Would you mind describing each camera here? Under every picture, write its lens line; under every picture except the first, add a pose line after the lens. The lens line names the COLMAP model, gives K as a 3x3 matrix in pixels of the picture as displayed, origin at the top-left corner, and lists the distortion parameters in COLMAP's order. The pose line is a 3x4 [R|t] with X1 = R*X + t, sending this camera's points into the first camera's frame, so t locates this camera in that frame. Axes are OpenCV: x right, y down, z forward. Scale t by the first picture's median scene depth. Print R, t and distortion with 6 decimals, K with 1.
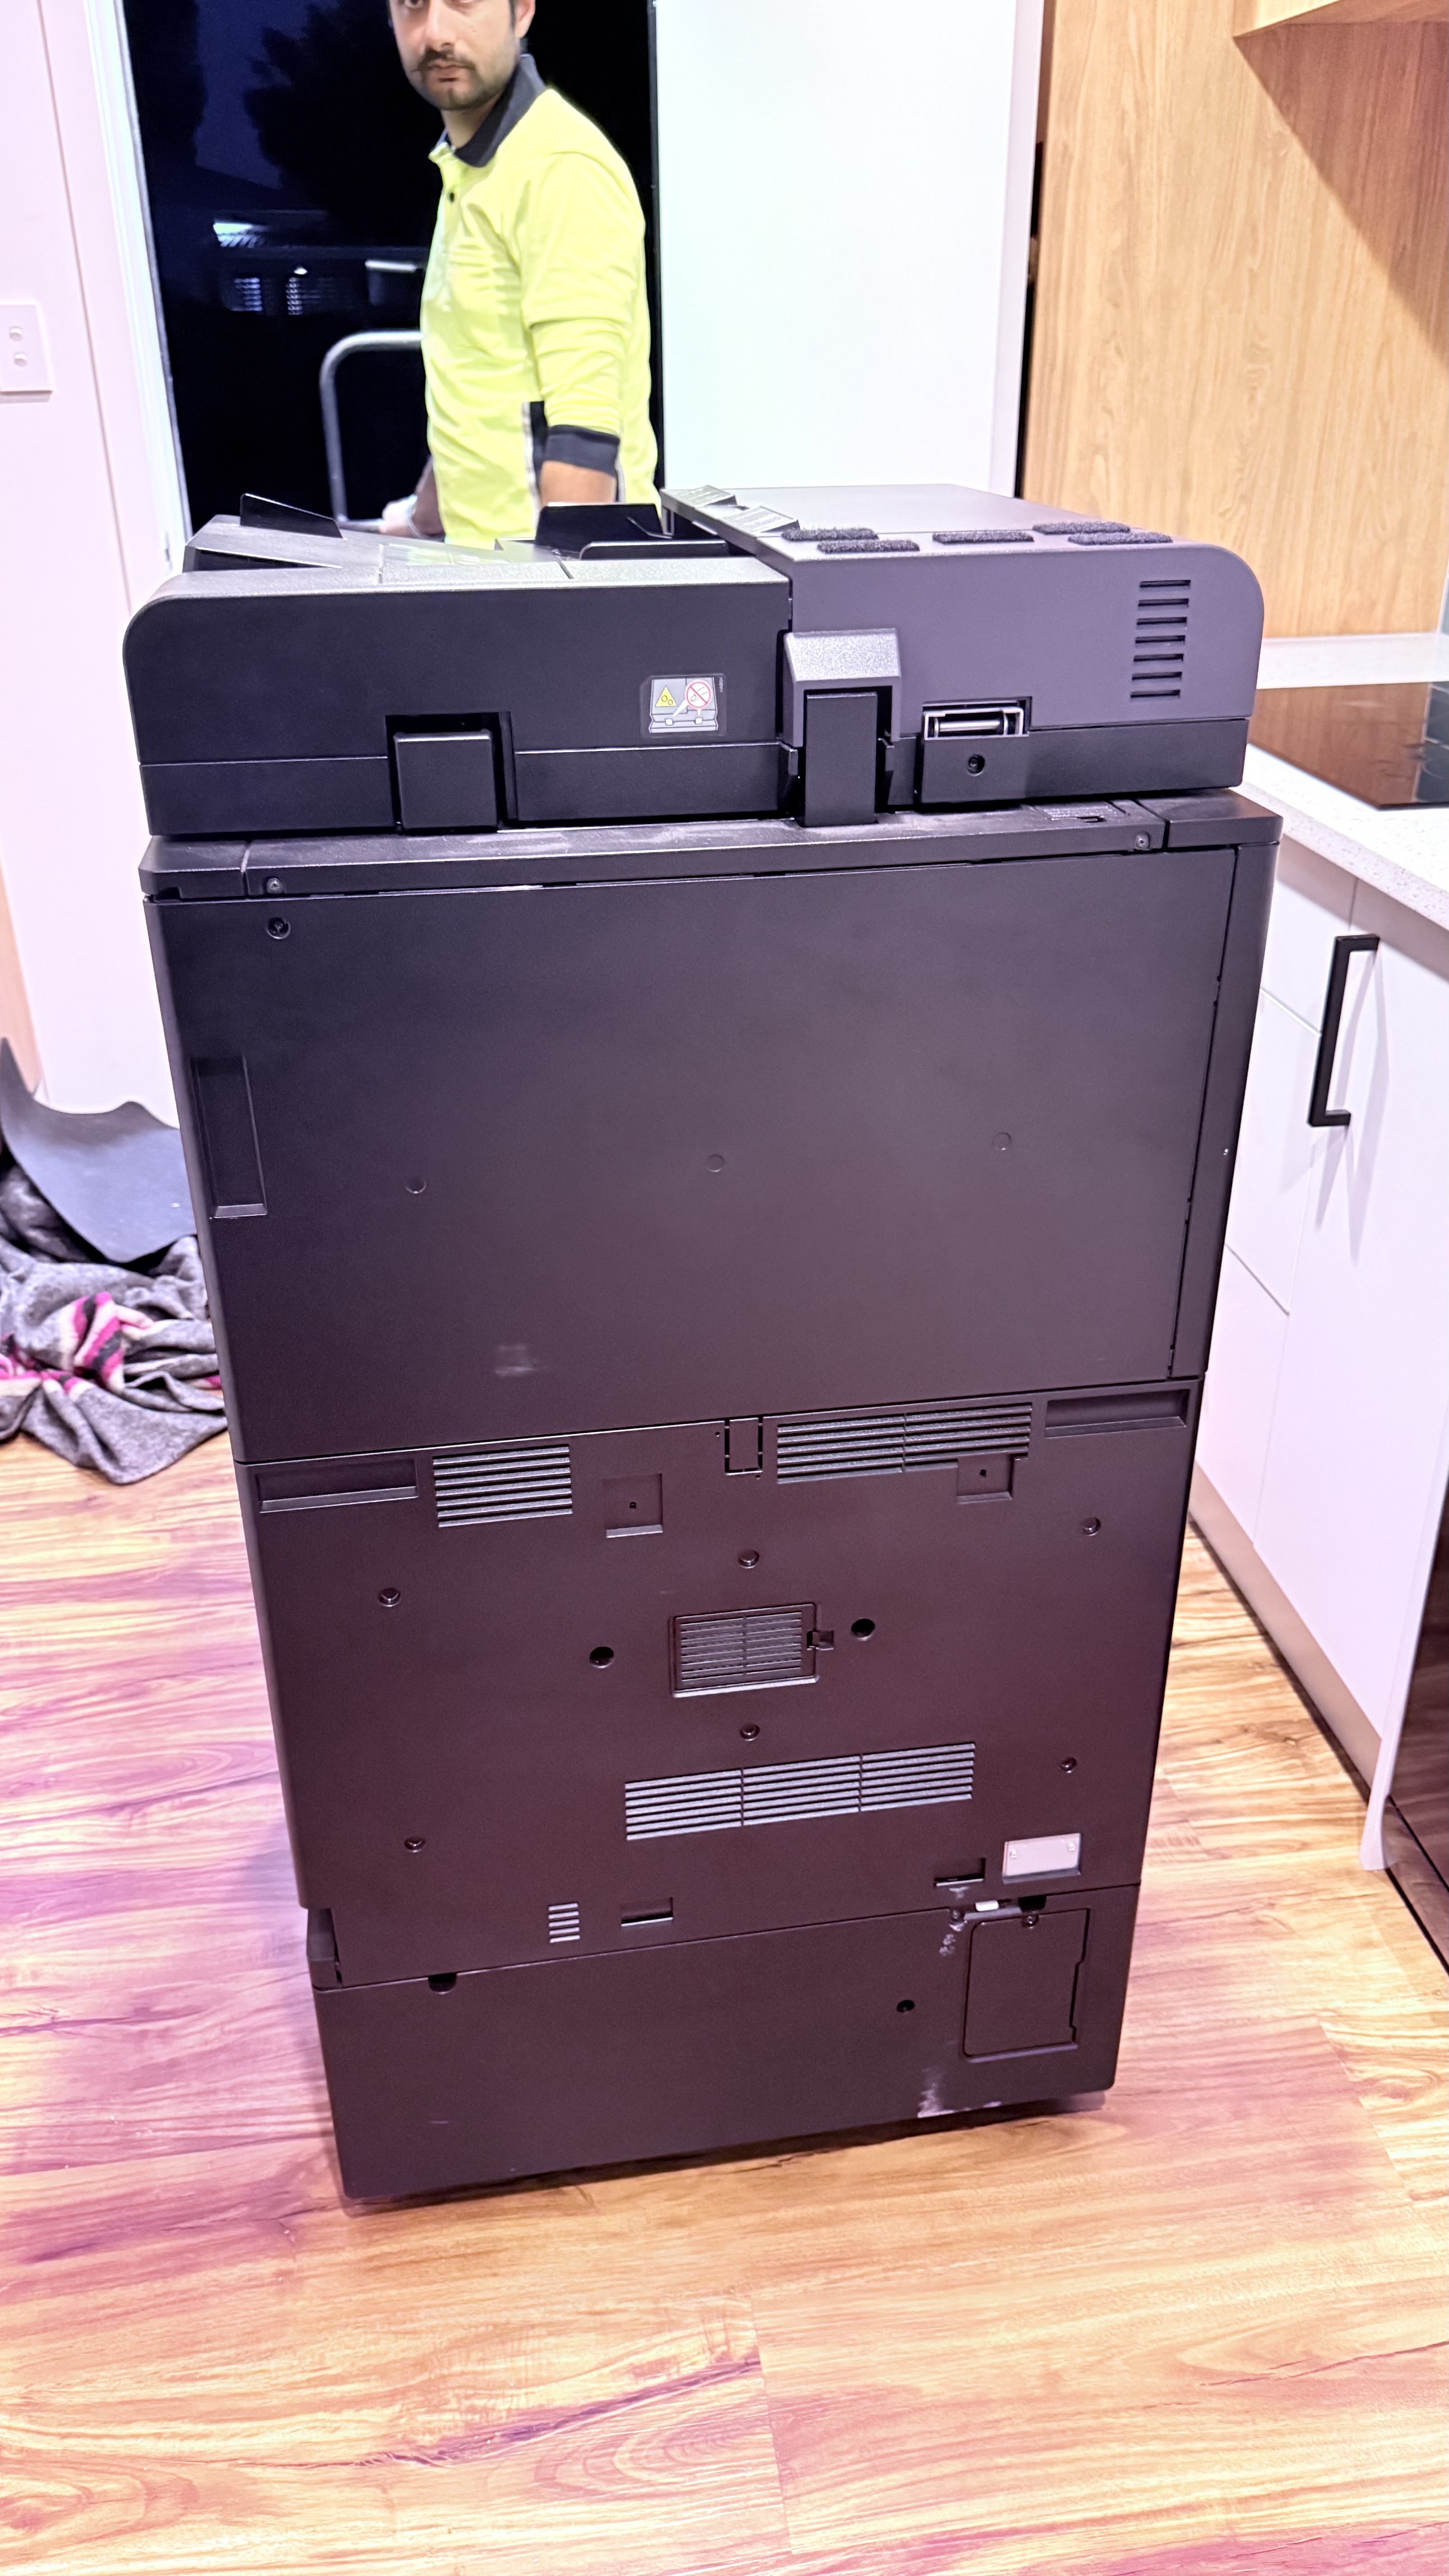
lens RADIAL K [[1821.7, 0, 723.6], [0, 1821.7, 1281.8], [0, 0, 1]] dist [0.014680, -0.017627]
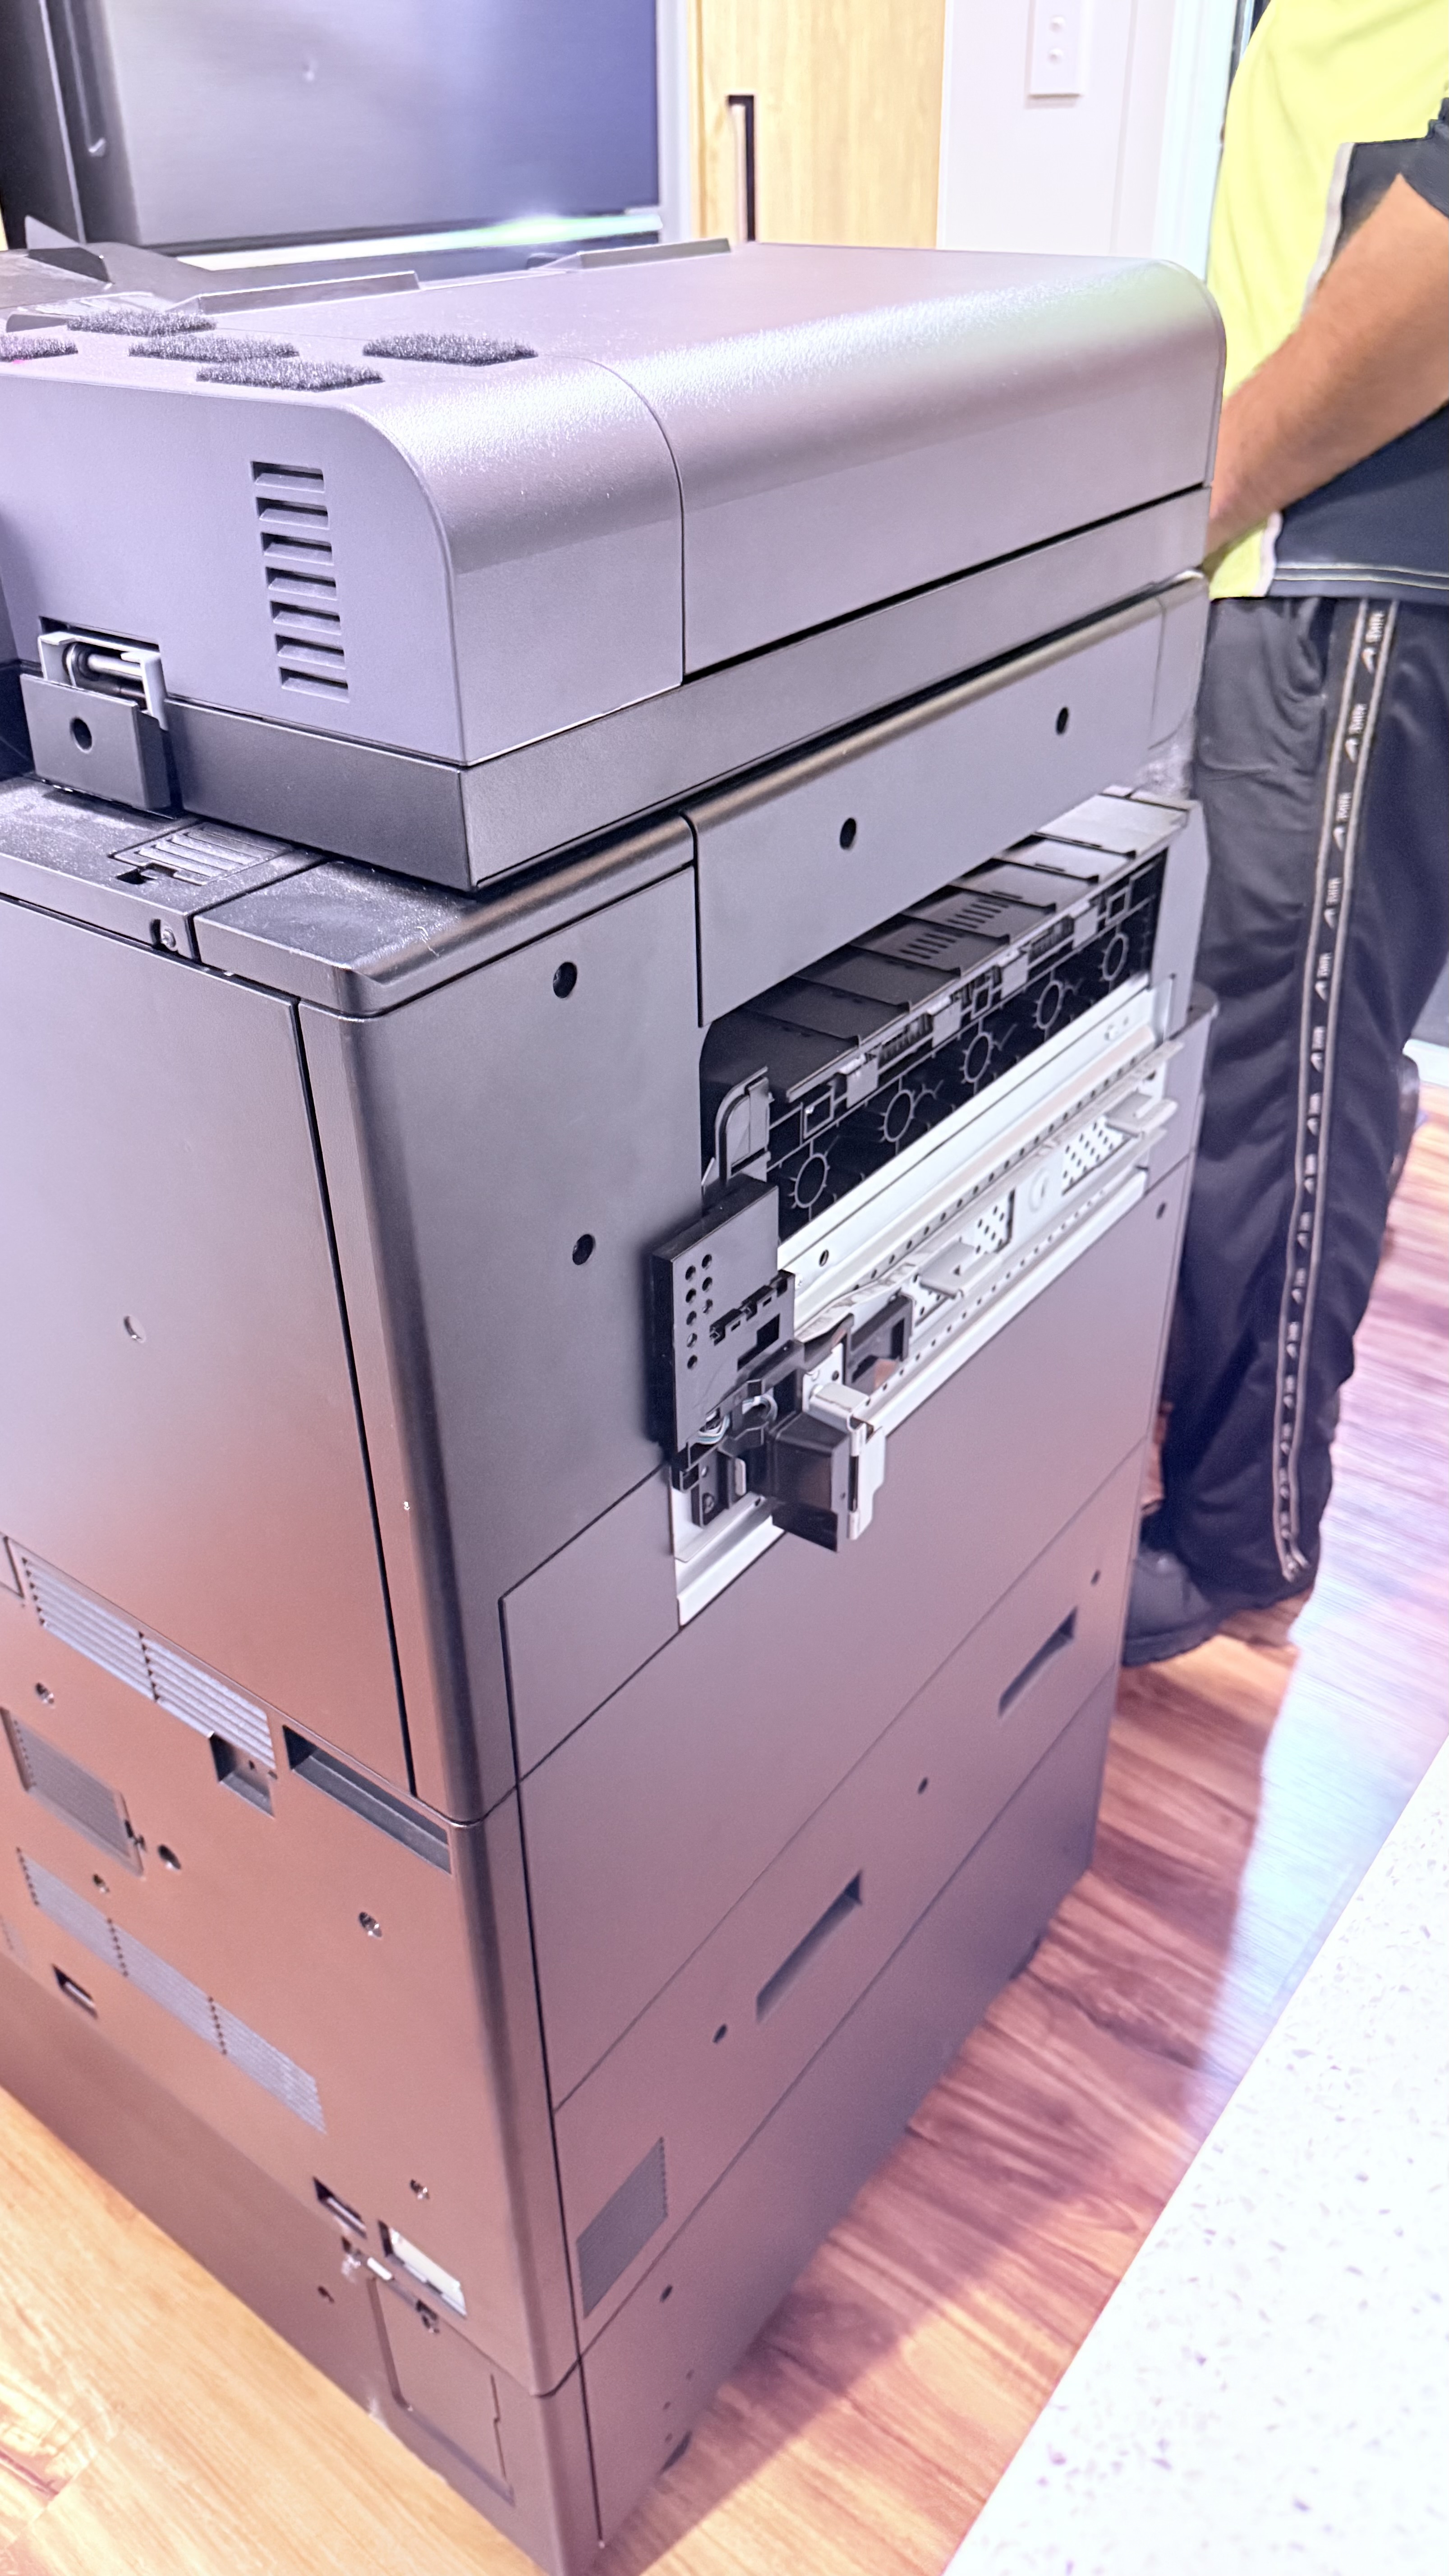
lens RADIAL K [[1821.7, 0, 722.7], [0, 1821.7, 1286.4], [0, 0, 1]] dist [0.014680, -0.017627]
pose [[0.704238, 0.390459, -0.592950, 0.529015], [-0.328550, 0.919608, 0.215350, -0.230885], [0.629367, 0.043156, 0.775909, 0.489477]]
